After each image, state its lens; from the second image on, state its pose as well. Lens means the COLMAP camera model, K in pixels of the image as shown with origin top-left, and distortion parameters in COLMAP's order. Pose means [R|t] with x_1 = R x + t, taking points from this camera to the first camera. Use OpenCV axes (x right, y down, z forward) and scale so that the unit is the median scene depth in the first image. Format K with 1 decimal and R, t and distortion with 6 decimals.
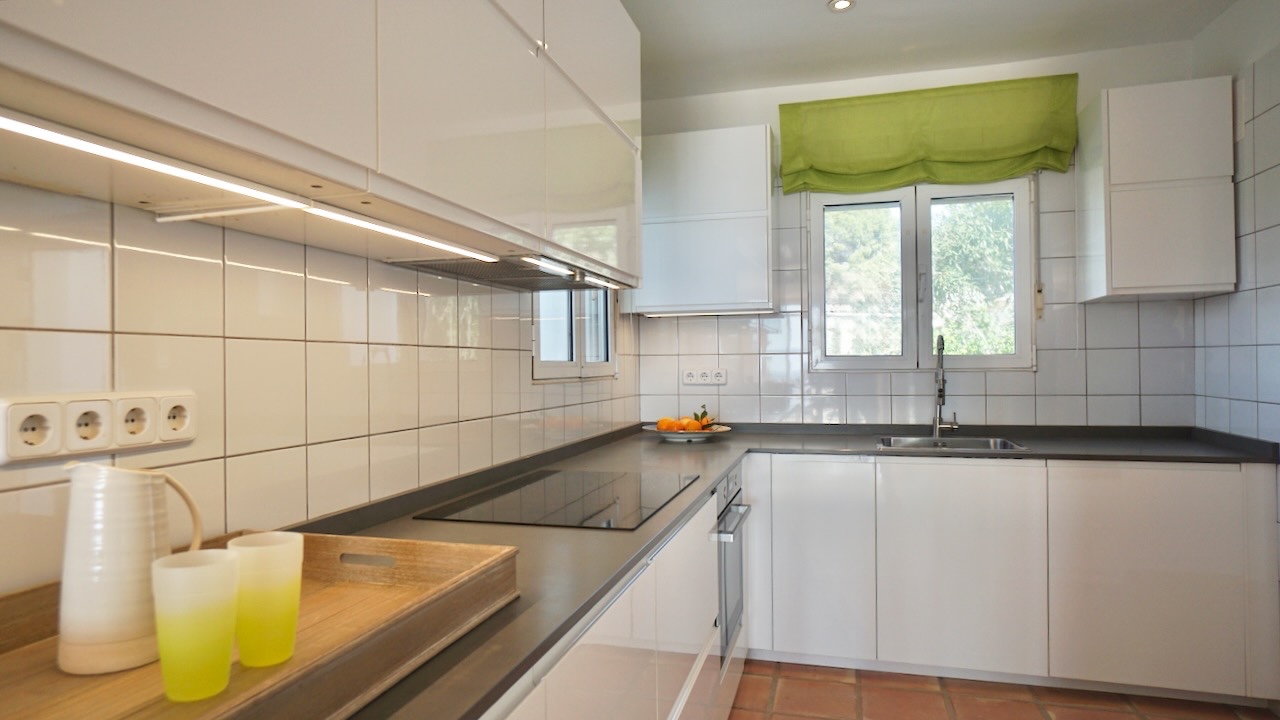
lens RADIAL K [[736.8, 0, 626.3], [0, 736.8, 367.7], [0, 0, 1]] dist [-0.018682, 0.001643]
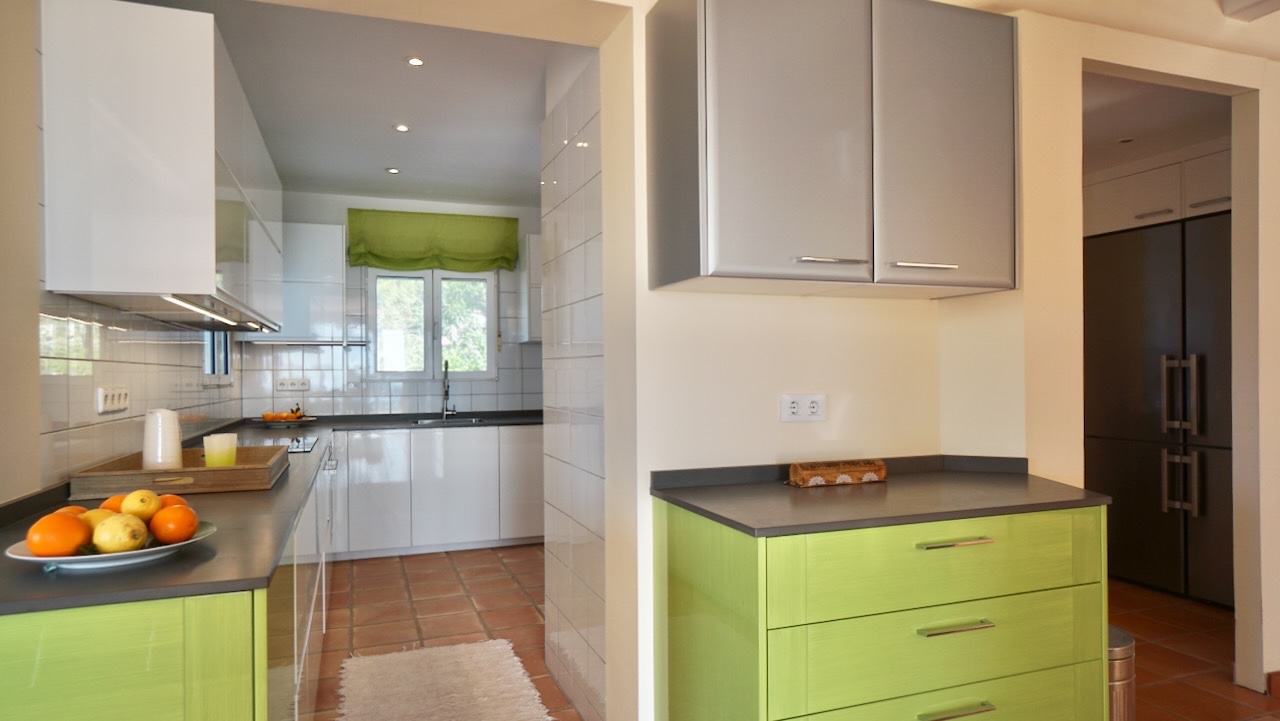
lens RADIAL K [[736.8, 0, 626.3], [0, 736.8, 368.2], [0, 0, 1]] dist [-0.018682, 0.001643]
pose [[0.803459, 0.008529, 0.595299, -0.251798], [0.002595, 0.999838, -0.017827, 0.006986], [-0.595355, 0.015868, 0.803306, -0.616695]]
